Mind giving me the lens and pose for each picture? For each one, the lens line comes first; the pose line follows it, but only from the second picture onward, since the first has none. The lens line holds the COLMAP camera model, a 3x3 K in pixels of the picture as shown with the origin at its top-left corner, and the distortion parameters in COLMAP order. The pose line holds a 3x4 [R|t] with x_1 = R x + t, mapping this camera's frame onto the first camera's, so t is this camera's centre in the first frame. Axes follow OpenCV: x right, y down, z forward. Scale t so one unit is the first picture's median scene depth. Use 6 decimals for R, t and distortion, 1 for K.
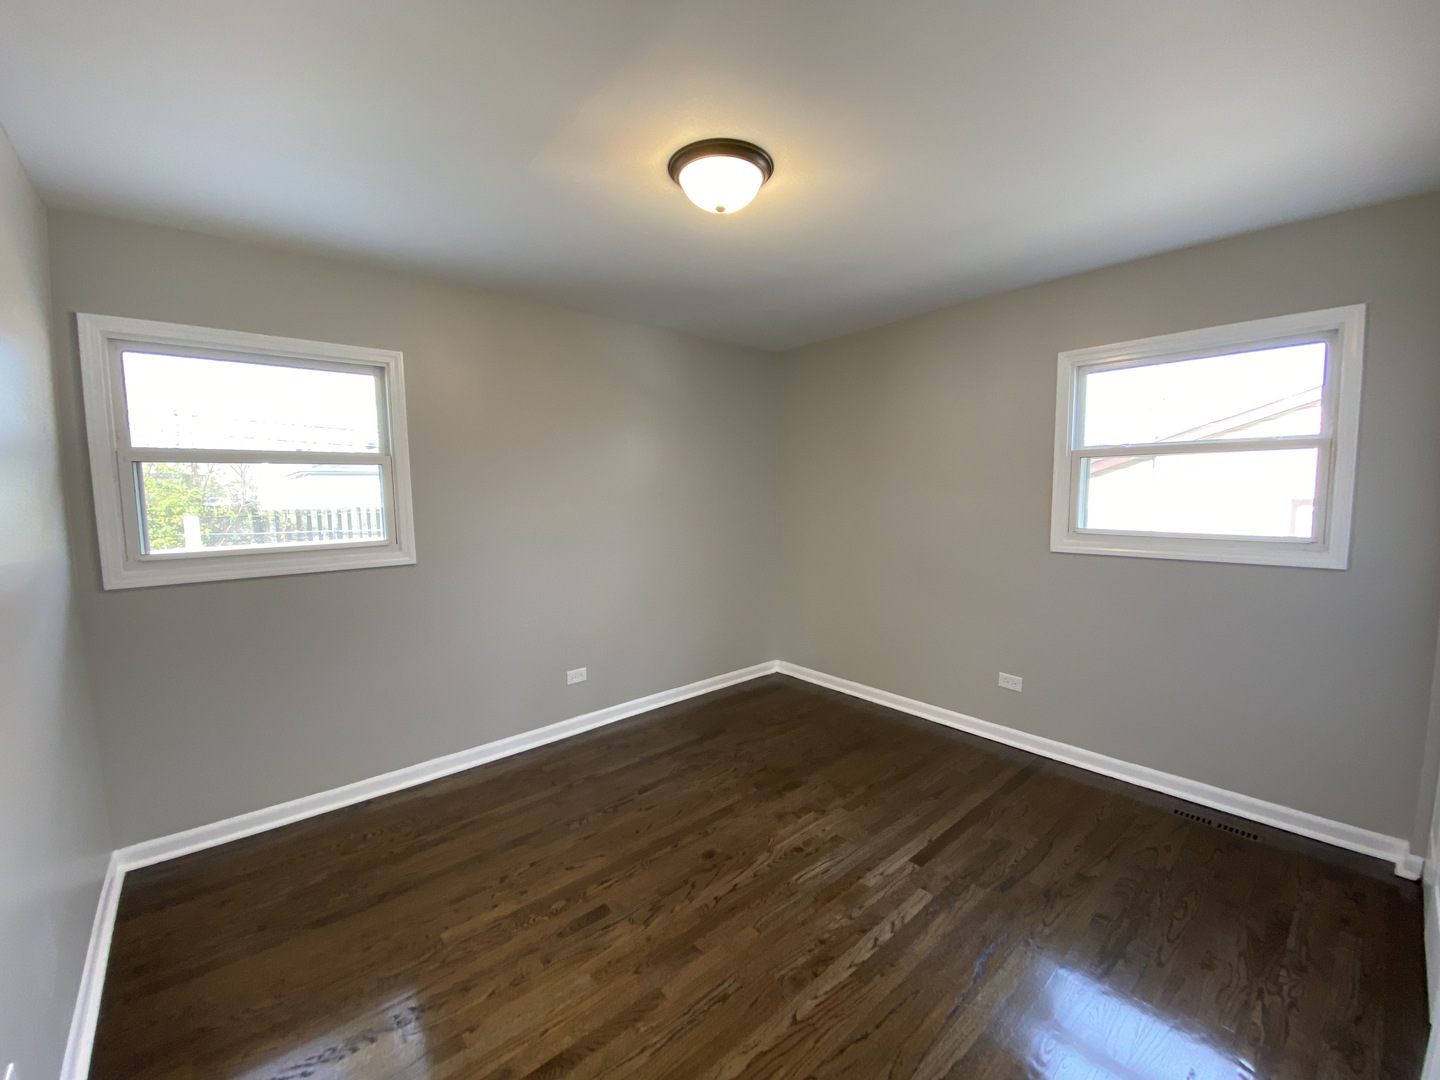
lens RADIAL K [[583.4, 0, 717.2], [0, 583.4, 543.0], [0, 0, 1]] dist [0.039602, -0.024999]
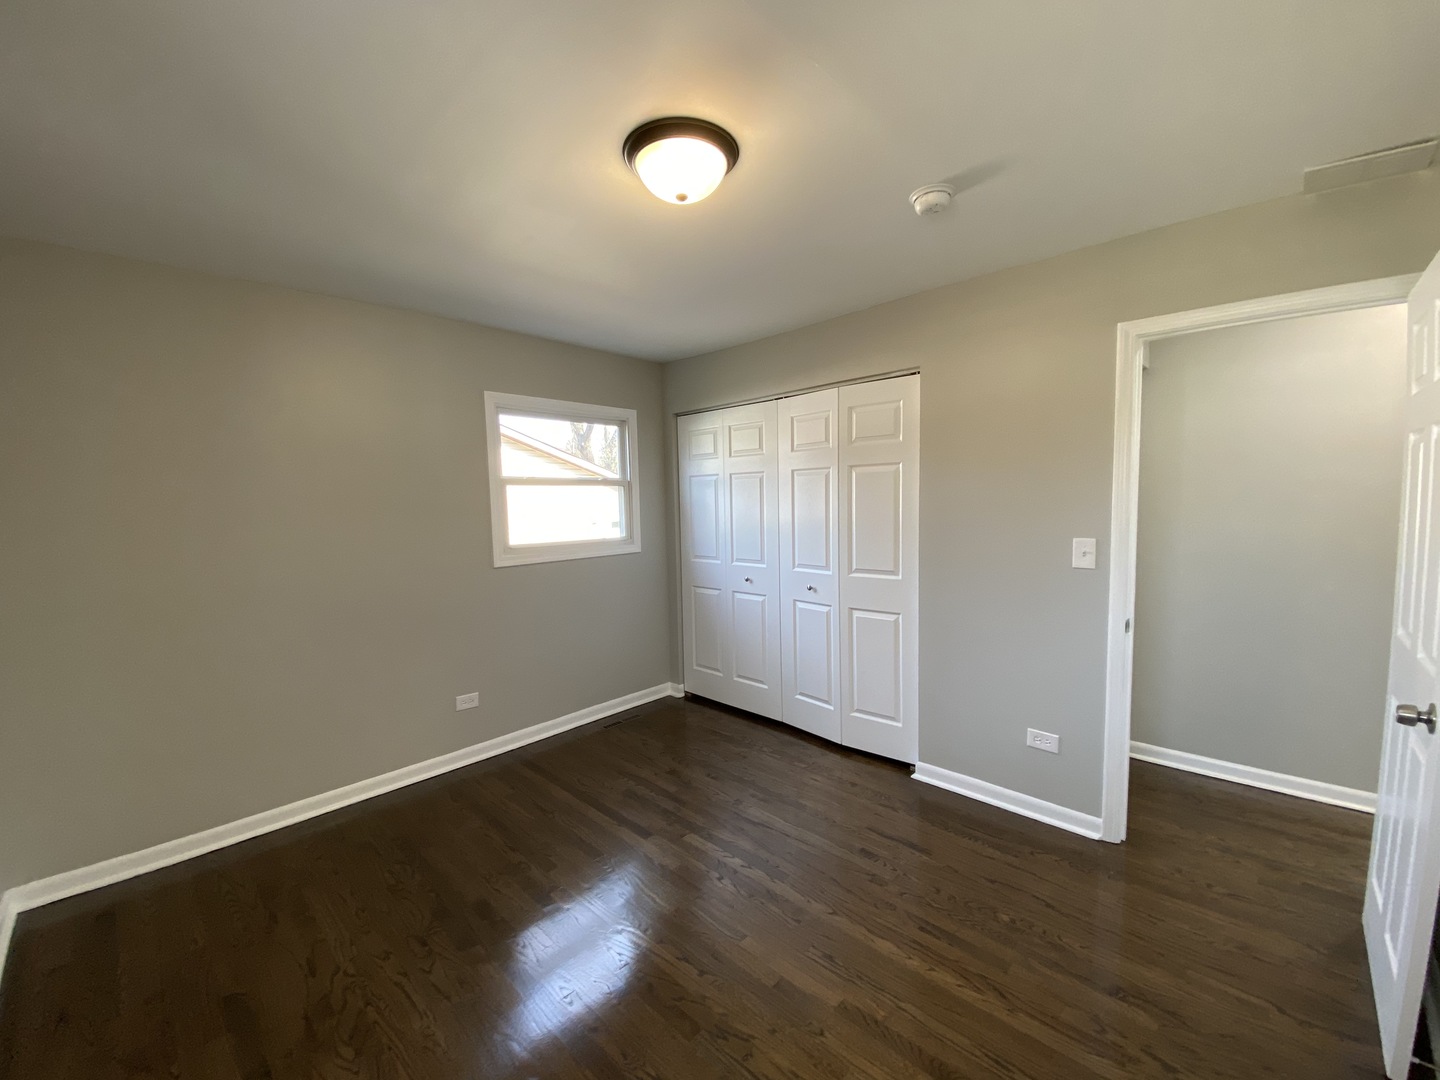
lens RADIAL K [[583.4, 0, 717.2], [0, 583.4, 543.0], [0, 0, 1]] dist [0.039602, -0.024999]
pose [[-0.080497, -0.064180, 0.994686, -0.770514], [0.113736, 0.990816, 0.073135, -0.088792], [-0.990245, 0.119019, -0.072458, 0.884881]]
